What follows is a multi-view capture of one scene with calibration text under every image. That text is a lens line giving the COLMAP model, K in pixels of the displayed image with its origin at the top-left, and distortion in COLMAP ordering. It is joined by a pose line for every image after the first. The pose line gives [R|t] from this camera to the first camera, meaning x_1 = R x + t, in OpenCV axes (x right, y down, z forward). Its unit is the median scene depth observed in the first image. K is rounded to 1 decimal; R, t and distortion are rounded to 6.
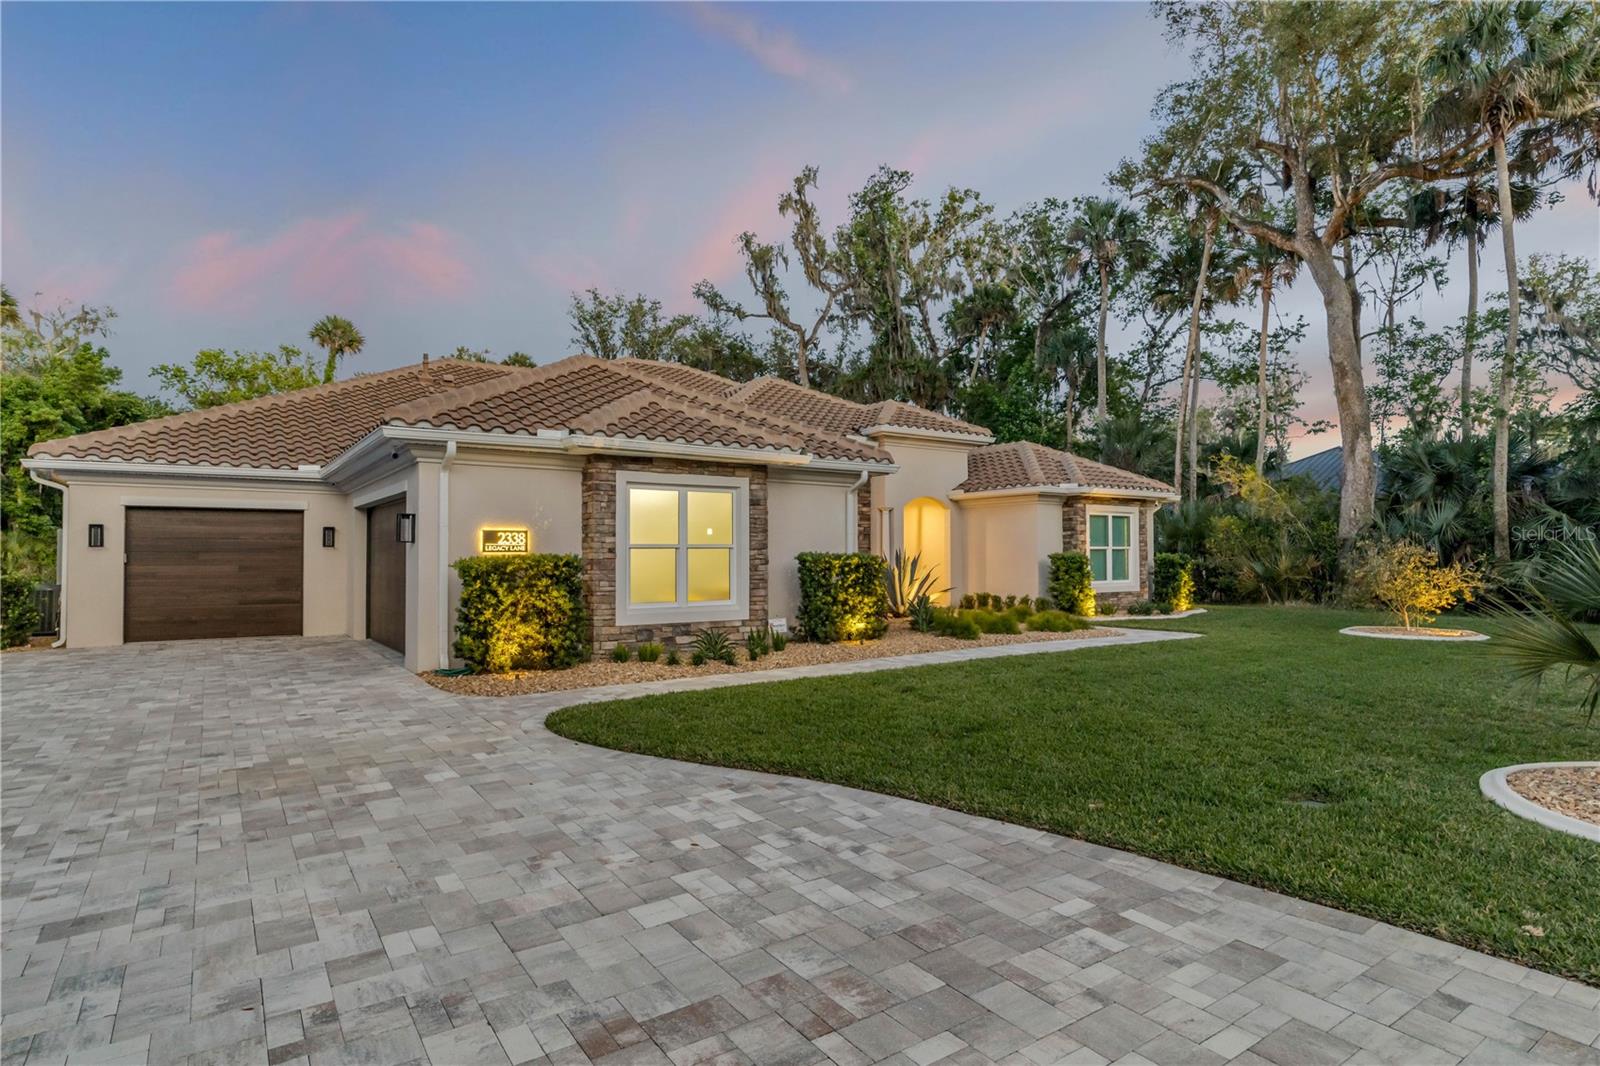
lens RADIAL K [[851.1, 0, 798.0], [0, 851.1, 531.2], [0, 0, 1]] dist [-0.000340, -0.001696]
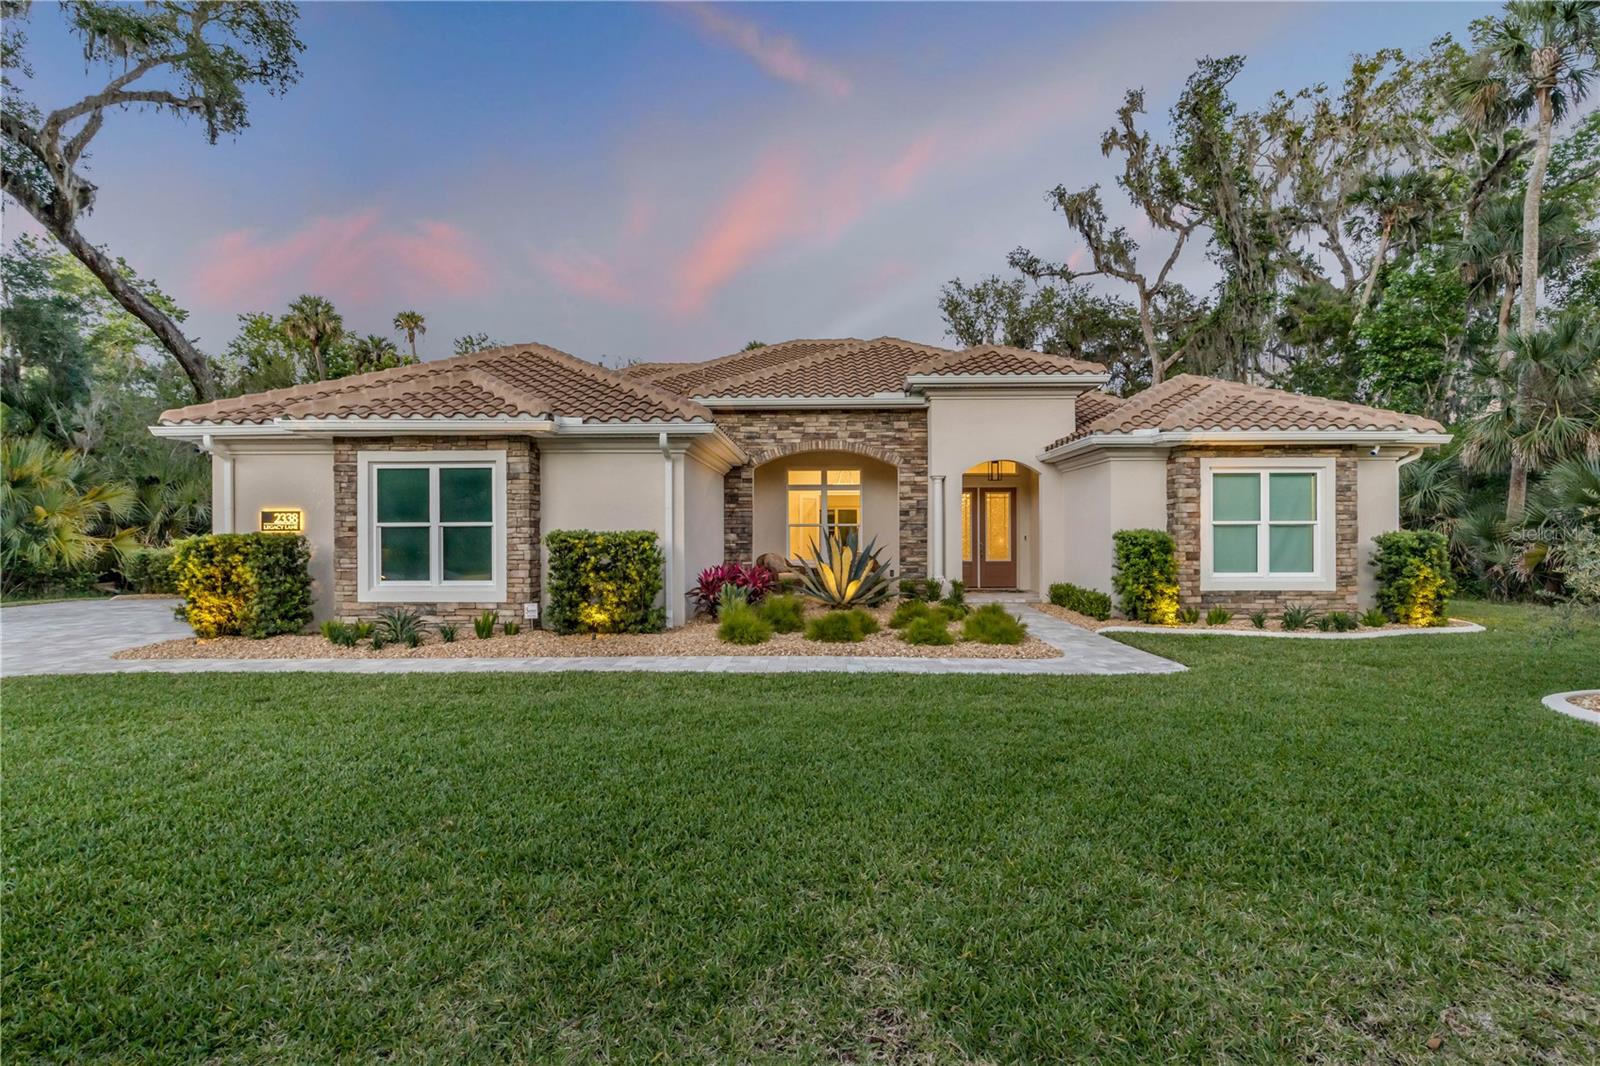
lens RADIAL K [[747.9, 0, 786.2], [0, 747.9, 547.1], [0, 0, 1]] dist [-0.004721, 0.000280]
pose [[0.810750, 0.014468, -0.585214, 0.392727], [0.016222, 0.998755, 0.047166, 0.005363], [0.585168, -0.047733, 0.809506, 0.300888]]
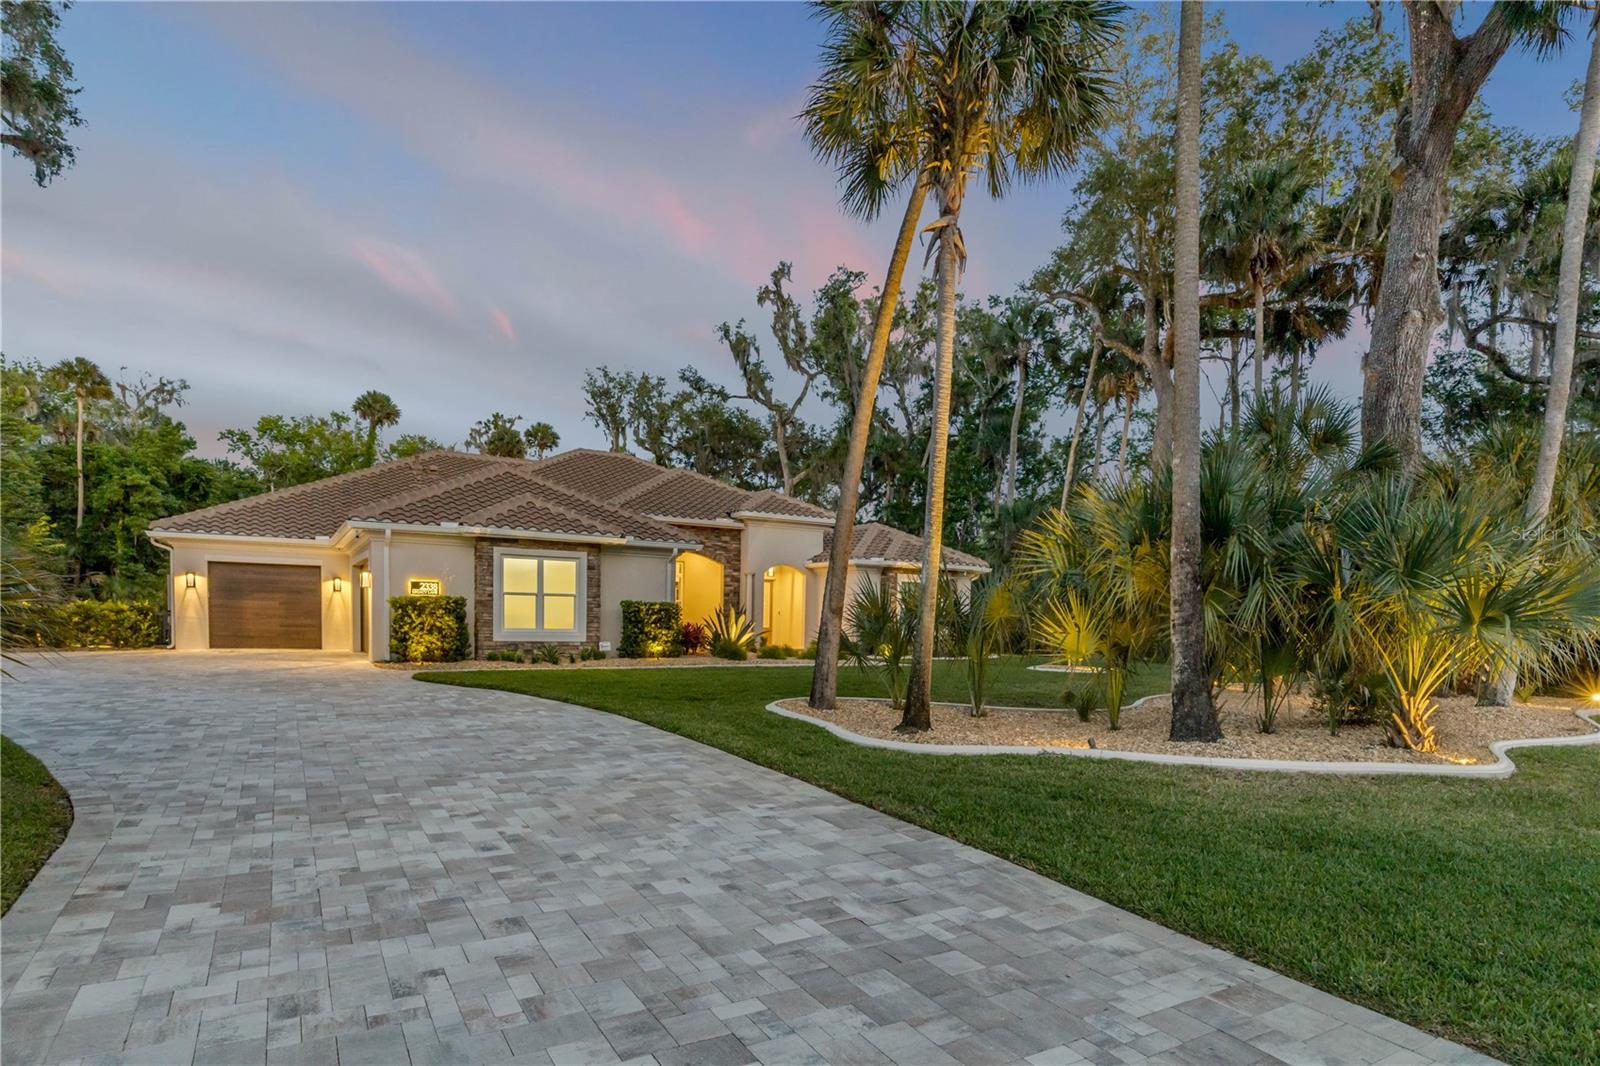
lens RADIAL K [[851.1, 0, 808.7], [0, 851.1, 674.2], [0, 0, 1]] dist [-0.000340, -0.001696]
pose [[0.998301, 0.028898, -0.050599, 0.256535], [-0.023977, 0.995160, 0.095294, 0.001323], [0.053108, -0.093919, 0.994162, -0.331997]]
